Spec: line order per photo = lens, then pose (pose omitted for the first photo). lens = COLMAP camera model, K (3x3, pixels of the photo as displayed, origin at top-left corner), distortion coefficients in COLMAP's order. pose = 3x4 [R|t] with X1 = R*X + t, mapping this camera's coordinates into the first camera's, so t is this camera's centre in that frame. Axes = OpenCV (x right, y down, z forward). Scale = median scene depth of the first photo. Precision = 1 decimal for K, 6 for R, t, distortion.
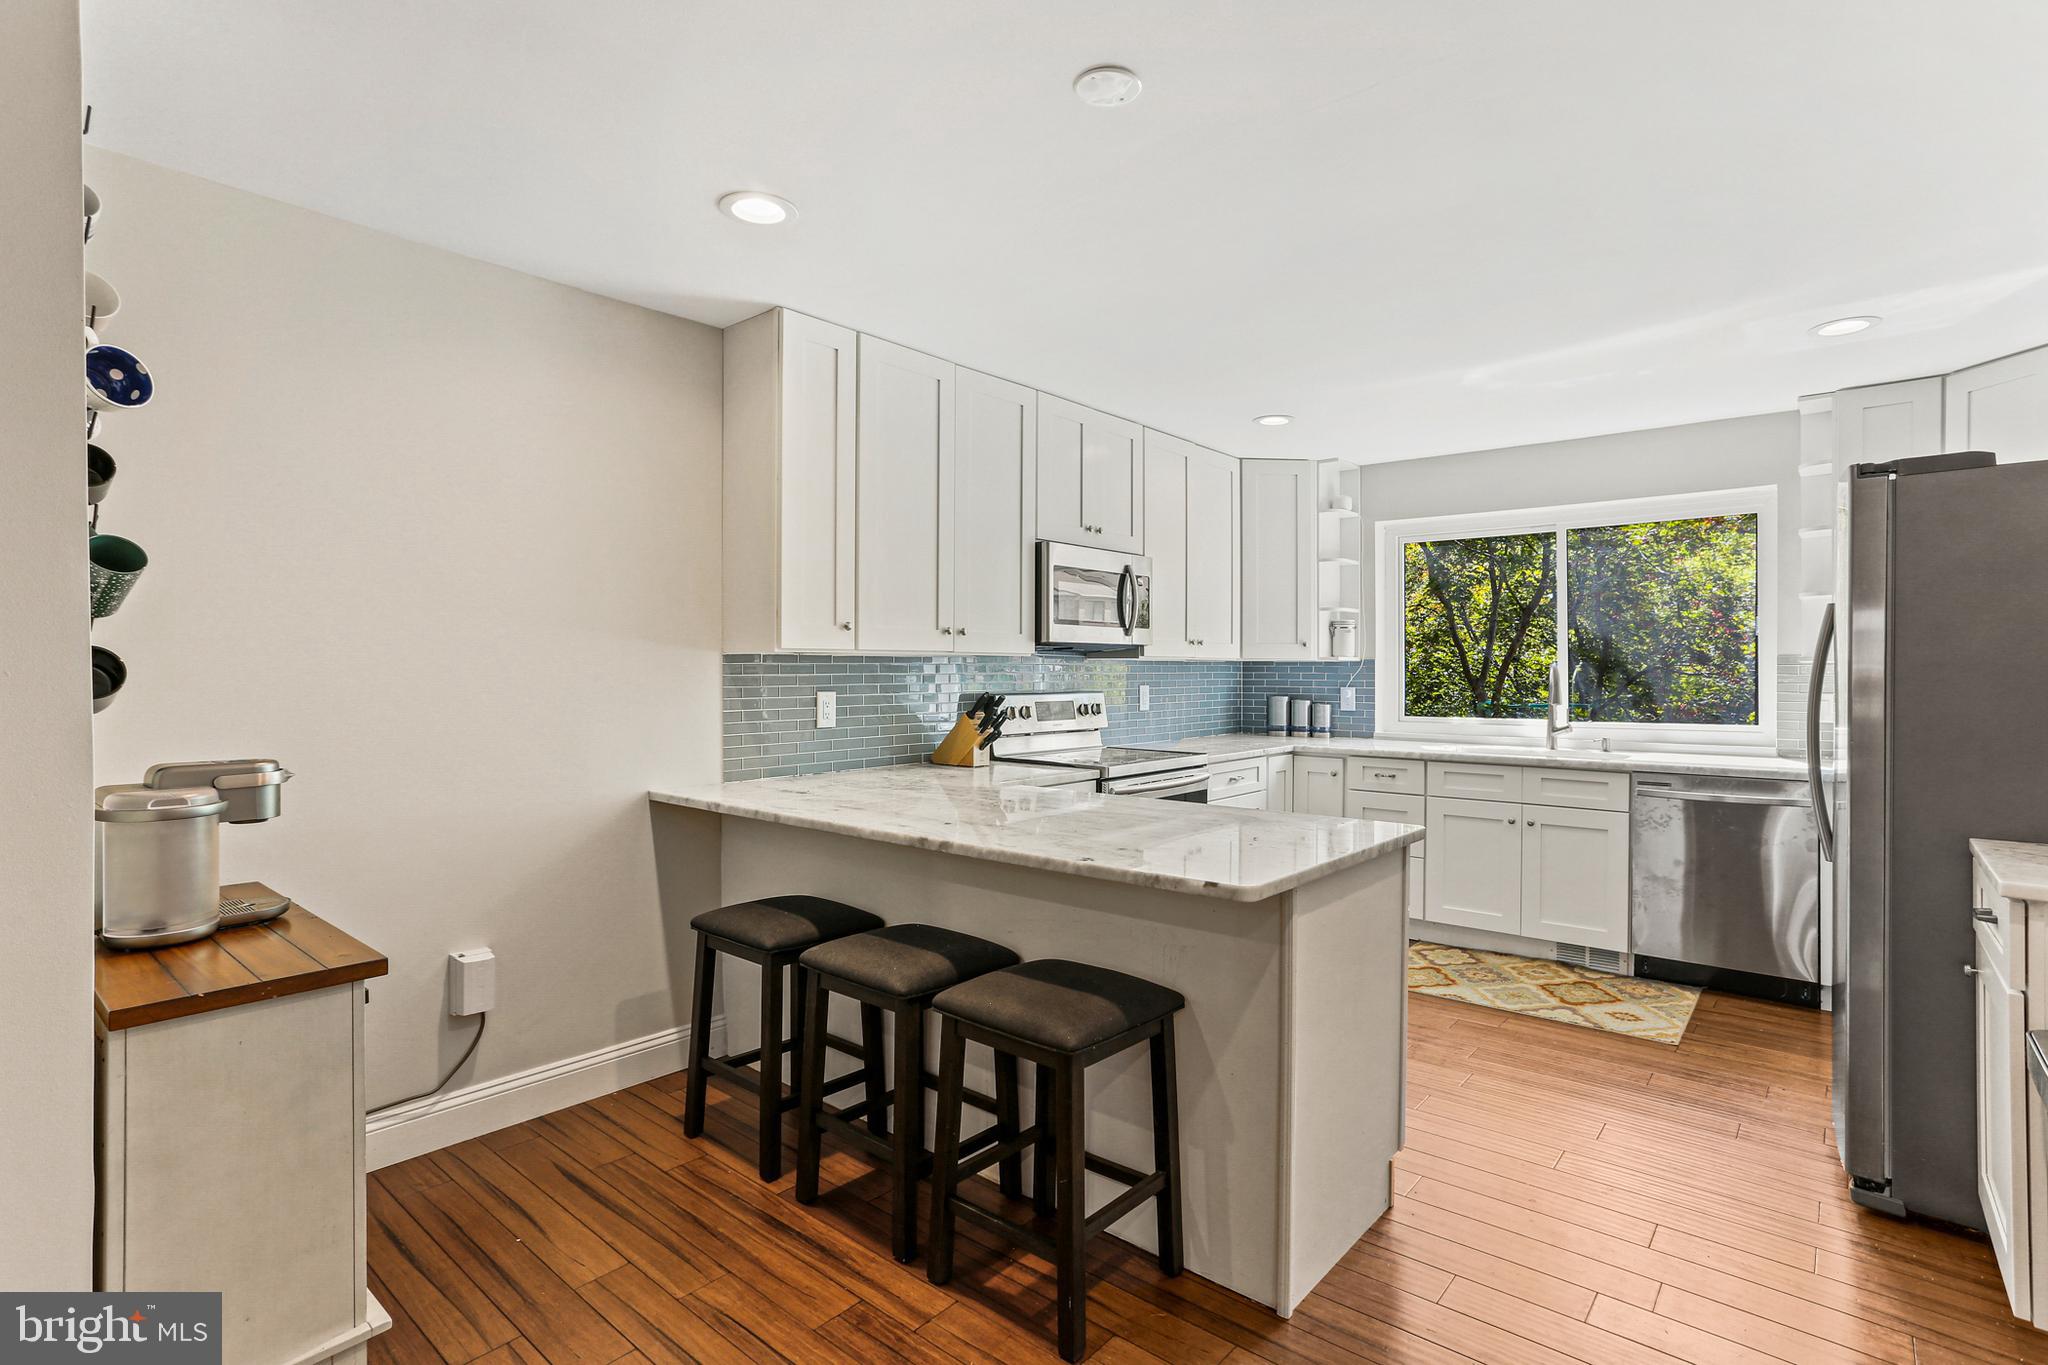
lens RADIAL K [[1009.6, 0, 1024.0], [0, 1009.6, 682.5], [0, 0, 1]] dist [-0.043711, 0.000005]
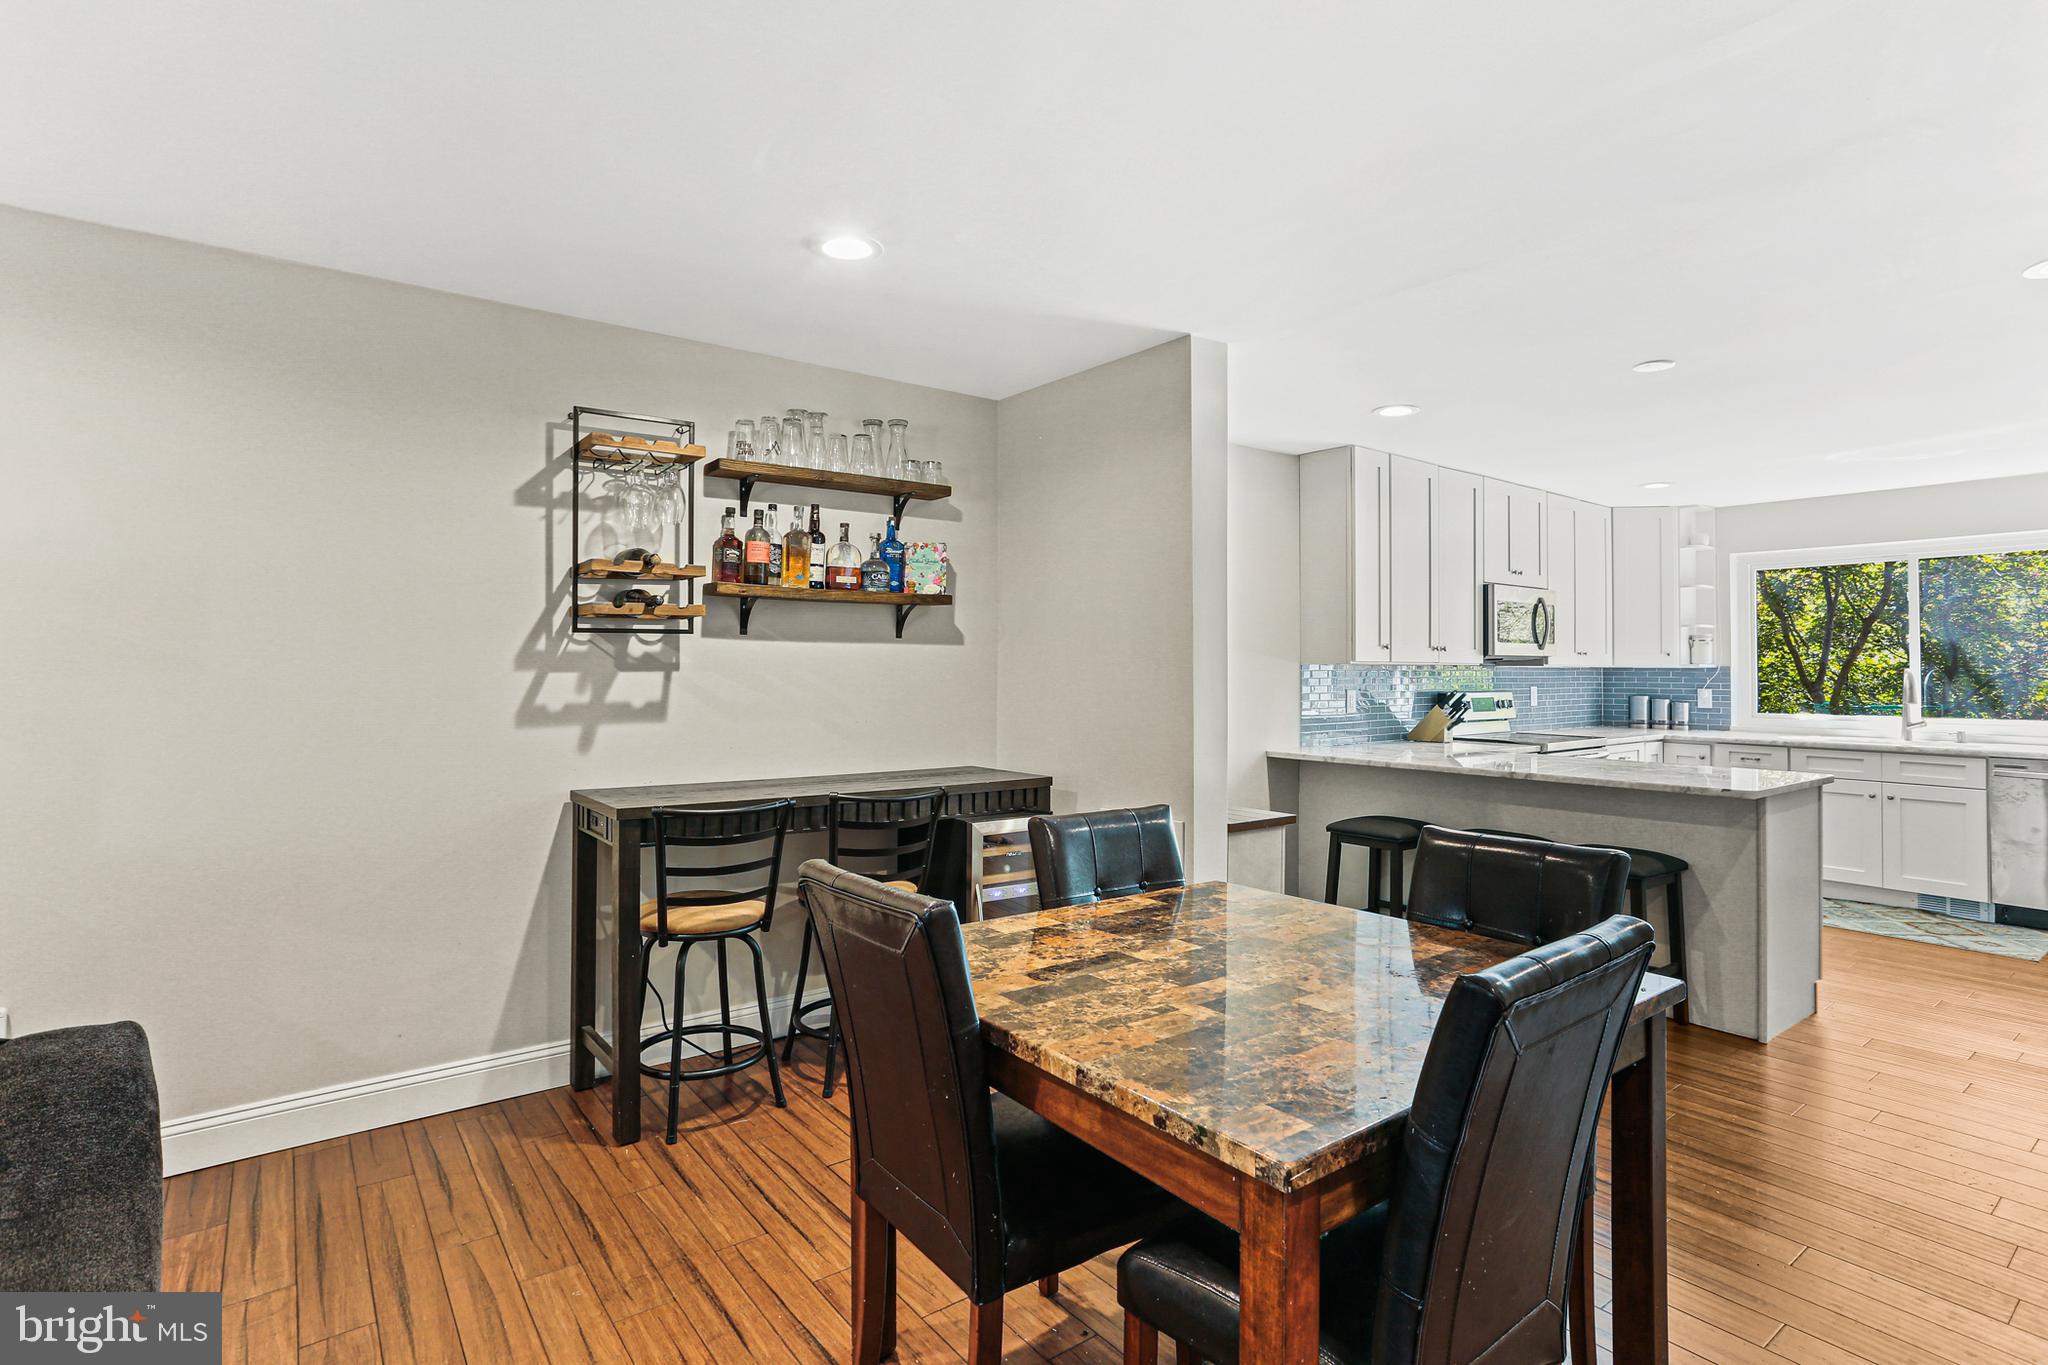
lens RADIAL K [[1014.5, 0, 1019.8], [0, 1014.5, 663.8], [0, 0, 1]] dist [-0.036585, 0.024157]
pose [[0.977048, -0.000497, -0.213020, -0.278892], [-0.003826, 0.999795, -0.019880, 0.001883], [0.212986, 0.020239, 0.976846, -0.443757]]
